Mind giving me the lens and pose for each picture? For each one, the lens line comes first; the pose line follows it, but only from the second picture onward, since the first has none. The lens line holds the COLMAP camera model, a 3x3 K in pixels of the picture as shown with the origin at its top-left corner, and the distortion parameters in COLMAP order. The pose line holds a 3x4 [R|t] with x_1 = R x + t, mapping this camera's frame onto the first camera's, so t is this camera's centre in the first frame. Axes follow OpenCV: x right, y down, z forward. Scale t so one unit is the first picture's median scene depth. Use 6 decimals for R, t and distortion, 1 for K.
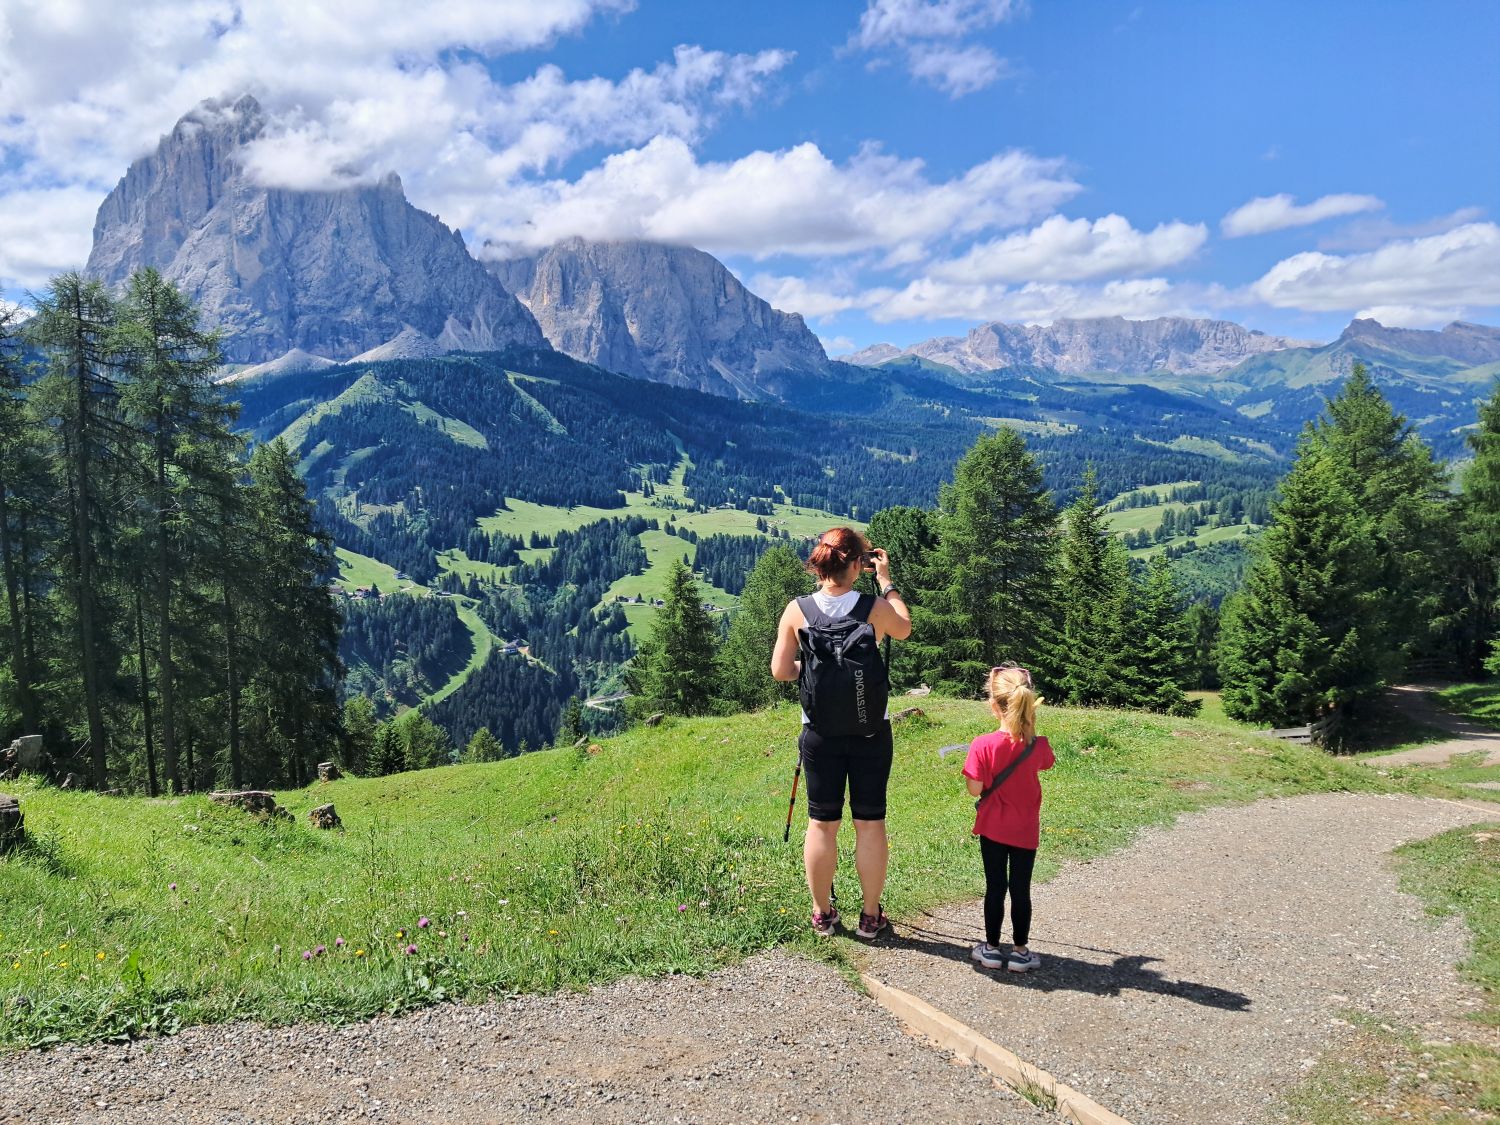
lens RADIAL K [[1195.6, 0, 754.4], [0, 1195.6, 573.1], [0, 0, 1]] dist [0.071014, -0.124195]
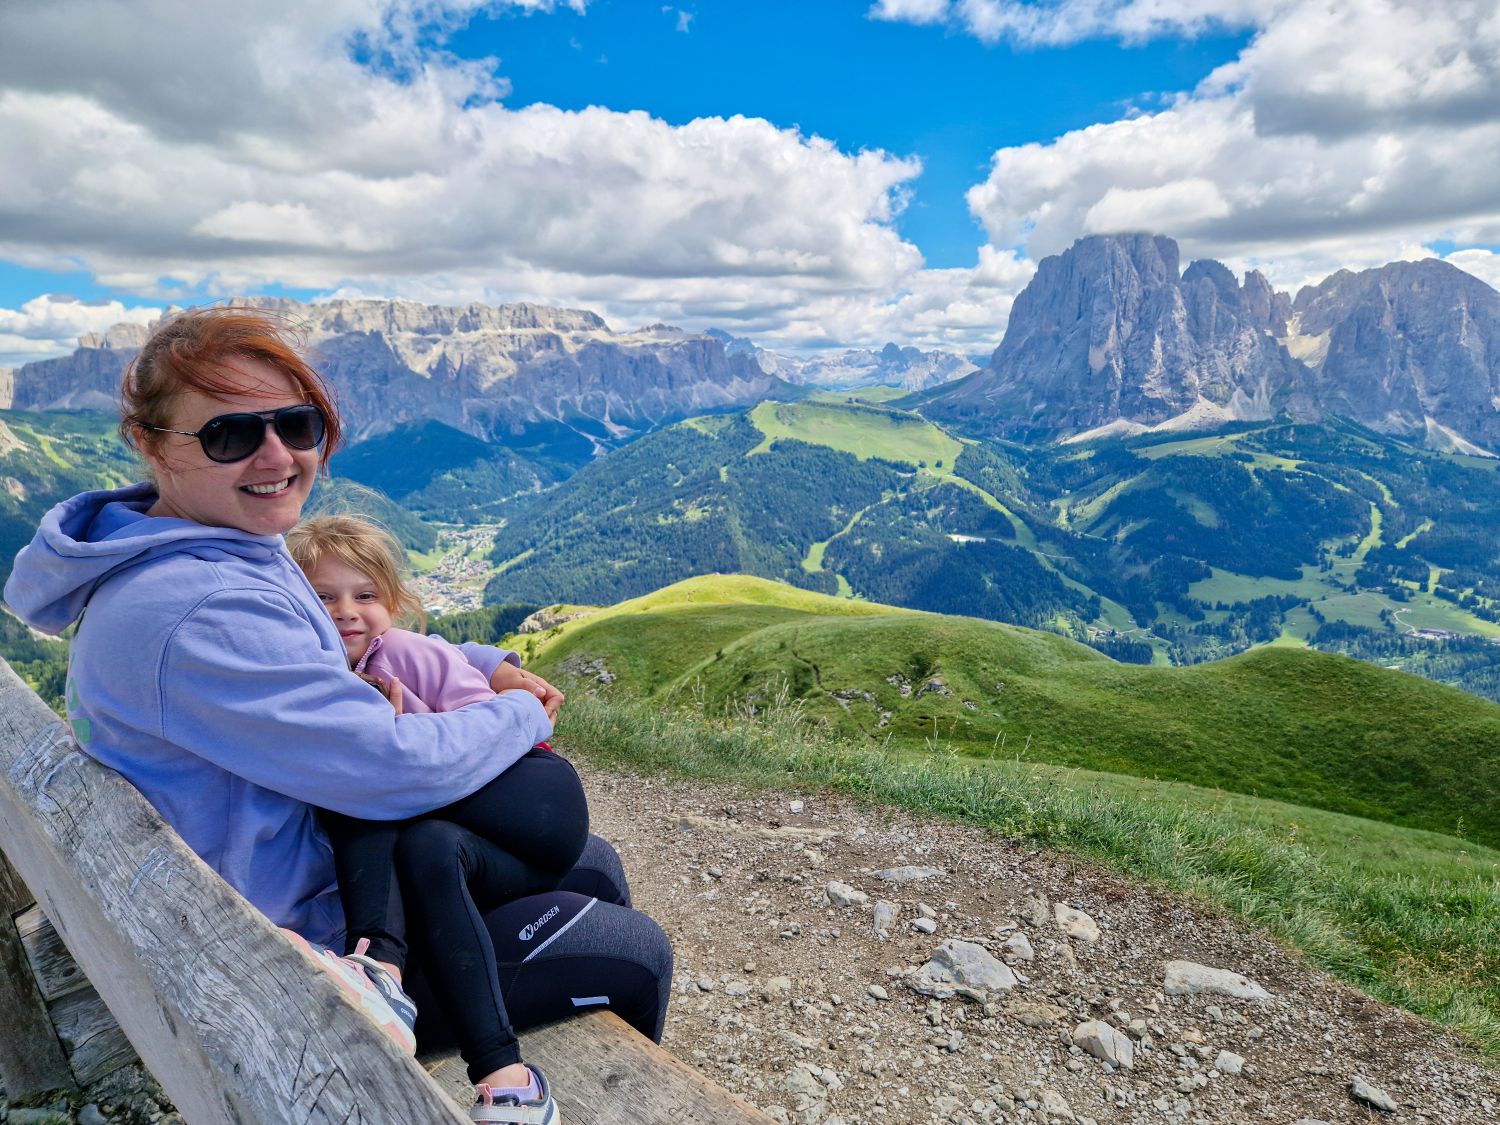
lens RADIAL K [[1025.9, 0, 730.4], [0, 1025.9, 584.0], [0, 0, 1]] dist [0.049540, -0.034516]
pose [[0.733921, 0.125625, -0.667516, 0.148416], [-0.066425, 0.991312, 0.113530, -0.092346], [0.675979, -0.038983, 0.735889, -0.289034]]
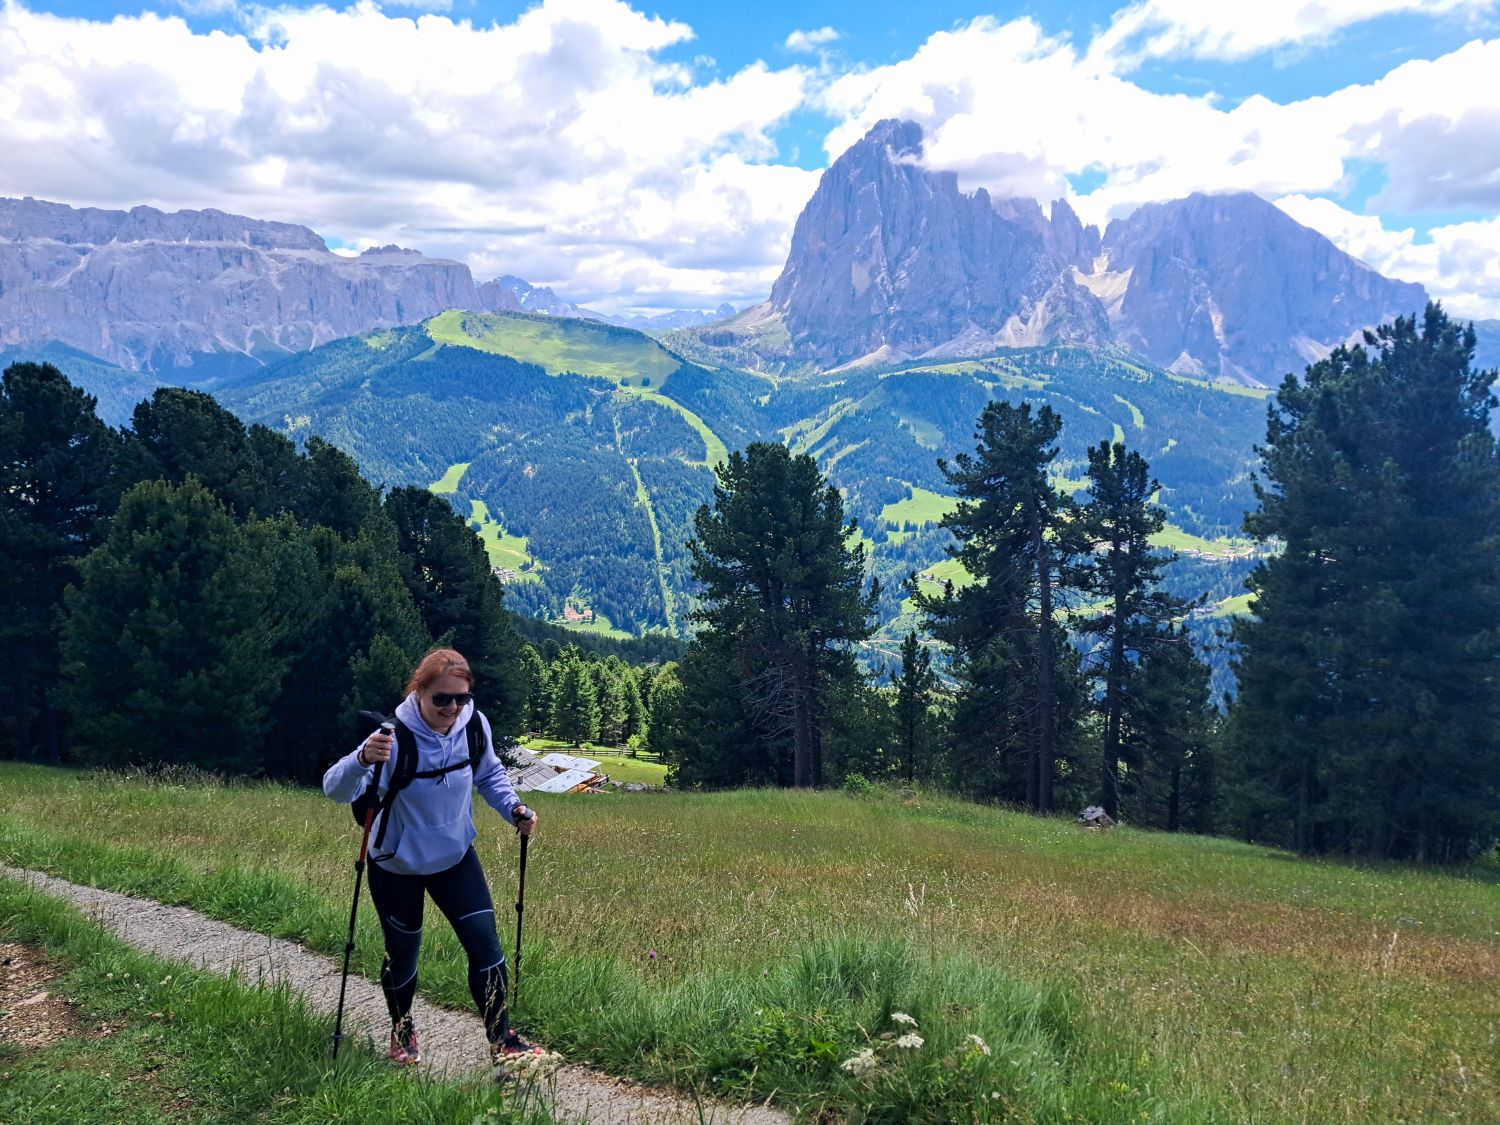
lens RADIAL K [[1195.6, 0, 742.5], [0, 1195.6, 564.8], [0, 0, 1]] dist [0.071014, -0.124195]
pose [[0.819733, 0.106839, -0.562692, 0.236247], [-0.077349, 0.994098, 0.076069, -0.038023], [0.567499, -0.018833, 0.823159, -0.143419]]
